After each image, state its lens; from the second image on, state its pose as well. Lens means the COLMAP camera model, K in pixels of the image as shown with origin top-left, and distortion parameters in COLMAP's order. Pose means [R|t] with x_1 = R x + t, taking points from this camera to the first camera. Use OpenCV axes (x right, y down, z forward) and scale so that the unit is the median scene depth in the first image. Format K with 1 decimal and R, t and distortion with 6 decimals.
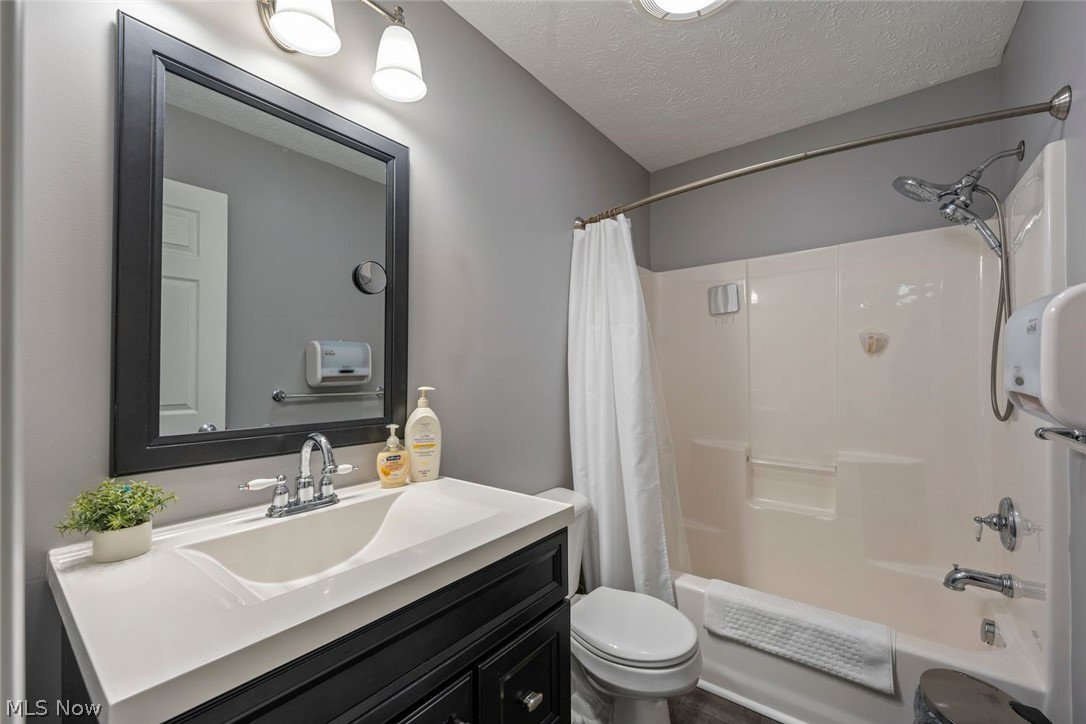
lens RADIAL K [[453.0, 0, 542.3], [0, 453.0, 365.1], [0, 0, 1]] dist [-0.000677, 0.000002]
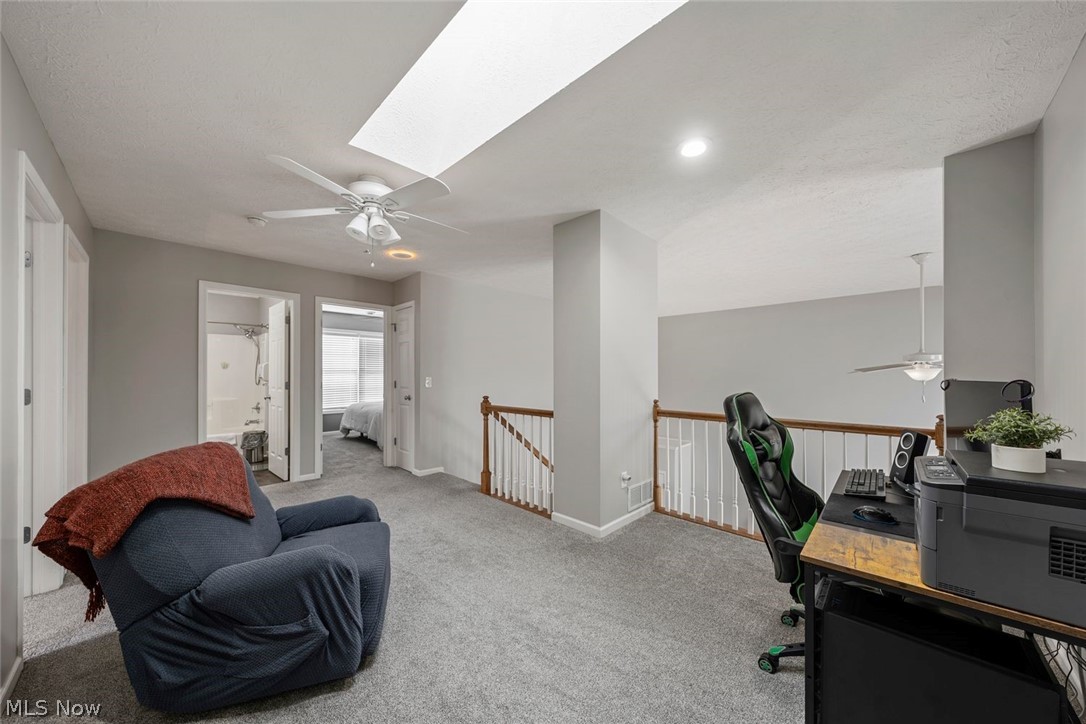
lens RADIAL K [[370.4, 0, 542.4], [0, 370.4, 367.5], [0, 0, 1]] dist [-0.000244, -0.000058]
pose [[0.118084, 0.003454, 0.992998, -2.228538], [-0.005344, 0.999982, -0.002843, -0.048034], [-0.992989, -0.004971, 0.118100, -2.173124]]
